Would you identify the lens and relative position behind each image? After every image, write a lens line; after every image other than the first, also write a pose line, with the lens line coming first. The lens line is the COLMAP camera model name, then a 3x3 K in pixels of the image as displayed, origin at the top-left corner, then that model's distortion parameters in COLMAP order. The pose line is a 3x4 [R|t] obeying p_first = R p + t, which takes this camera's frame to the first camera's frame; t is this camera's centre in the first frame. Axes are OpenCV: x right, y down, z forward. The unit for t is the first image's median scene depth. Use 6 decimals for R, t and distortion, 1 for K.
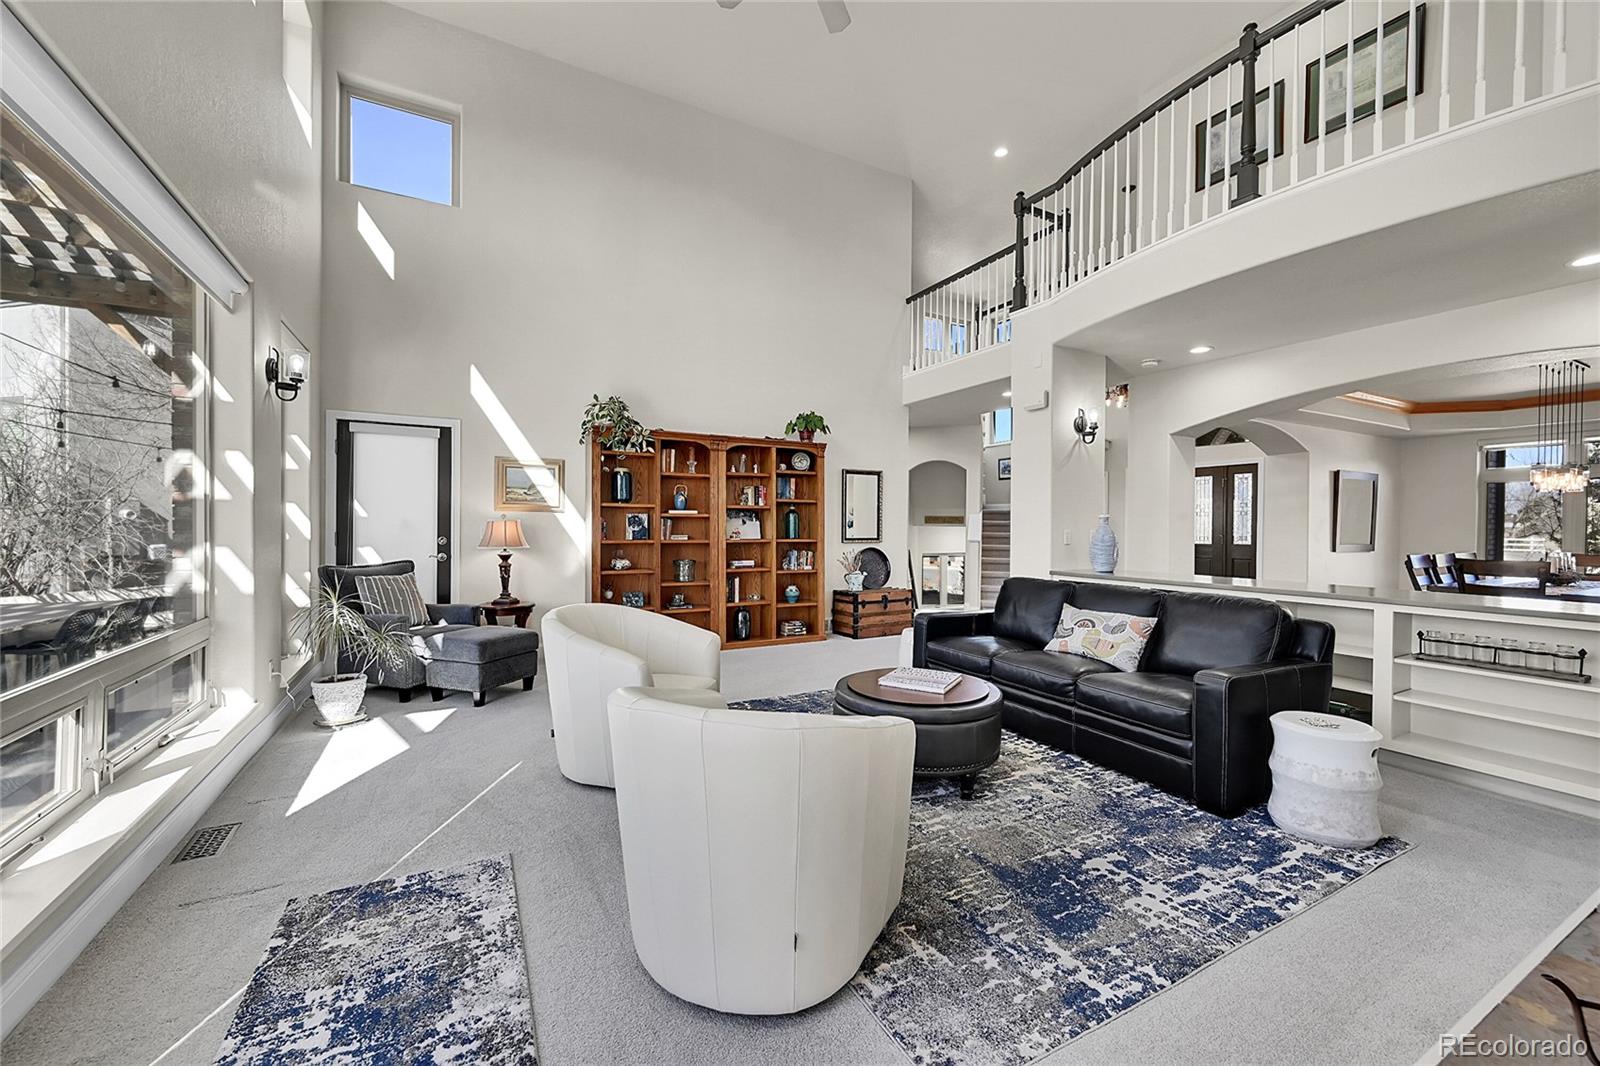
lens RADIAL K [[630.5, 0, 795.2], [0, 630.5, 531.6], [0, 0, 1]] dist [-0.000198, 0.000026]
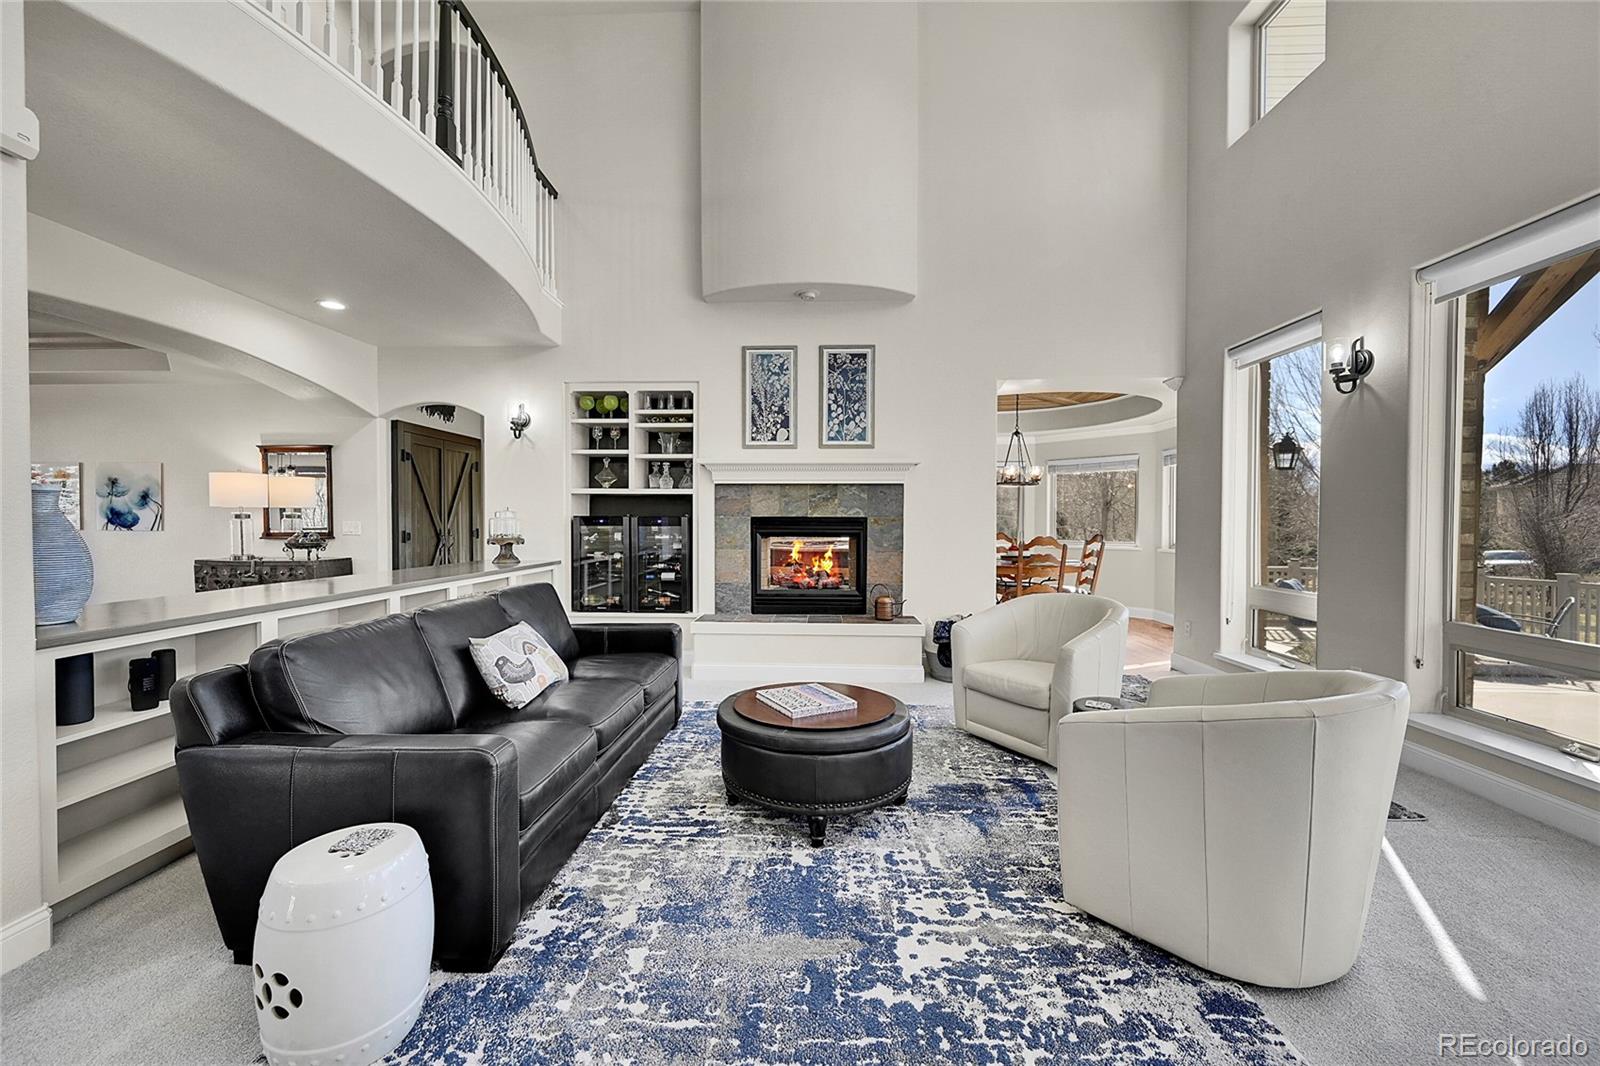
lens RADIAL K [[630.5, 0, 795.2], [0, 630.5, 531.6], [0, 0, 1]] dist [-0.000198, 0.000026]
pose [[-0.862196, -0.017990, 0.506256, -0.215567], [-0.004168, 0.999587, 0.028421, -0.015980], [-0.506558, 0.022395, -0.861915, 1.734741]]
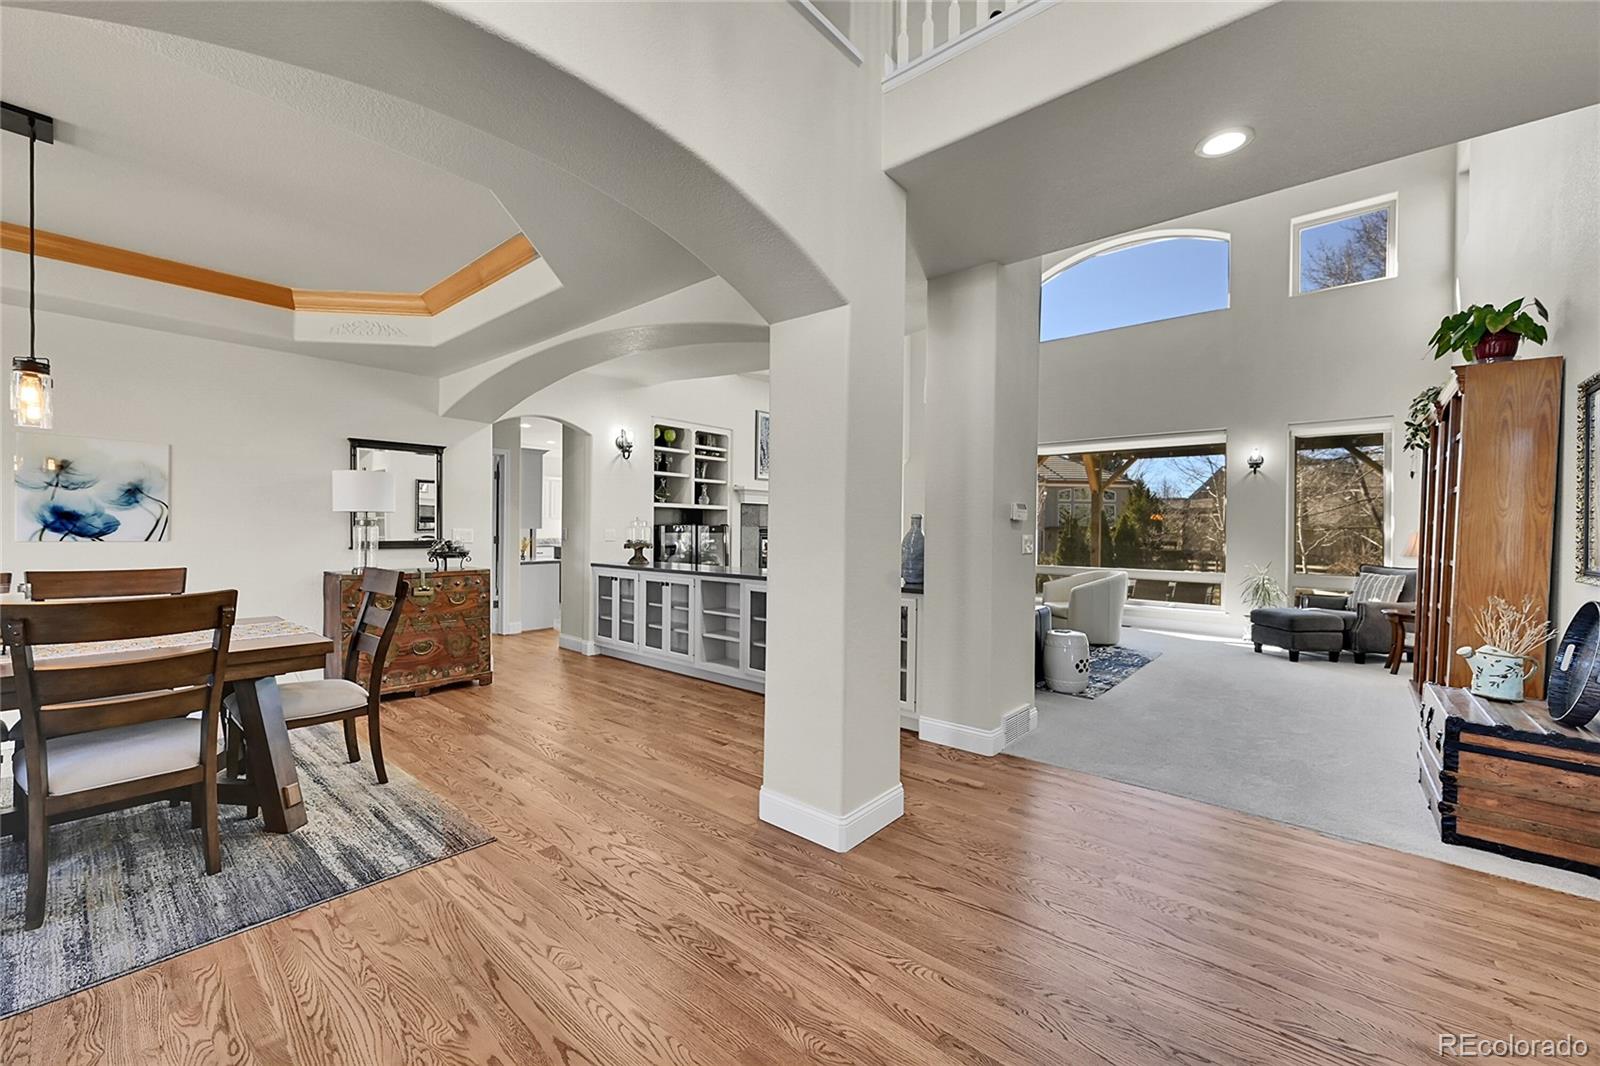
lens RADIAL K [[630.5, 0, 795.2], [0, 630.5, 531.6], [0, 0, 1]] dist [-0.000198, 0.000026]
pose [[-0.934910, -0.013950, -0.354611, 1.465022], [-0.019473, 0.999738, 0.012009, -0.018384], [0.354351, 0.018133, -0.934937, 2.703093]]
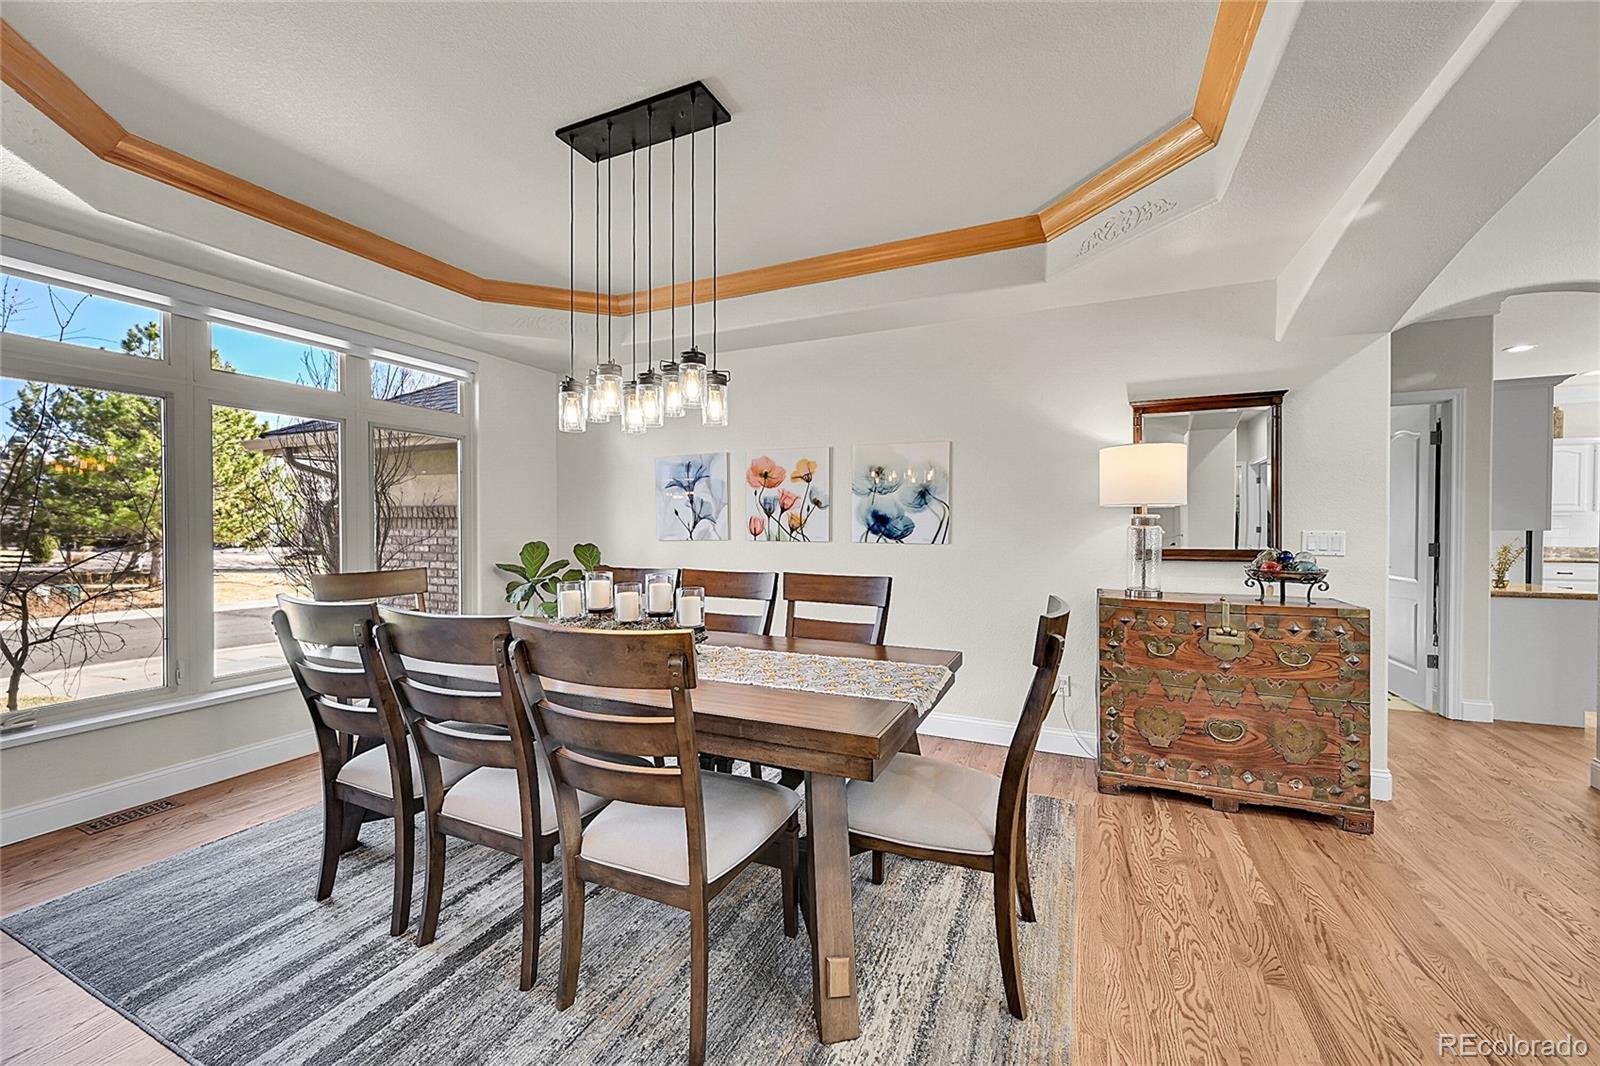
lens RADIAL K [[630.5, 0, 795.2], [0, 630.5, 531.6], [0, 0, 1]] dist [-0.000198, 0.000026]
pose [[-0.598908, -0.015120, 0.800675, 1.415155], [0.003369, 0.999765, 0.021400, -0.009863], [-0.800810, 0.015514, -0.598717, 2.039191]]
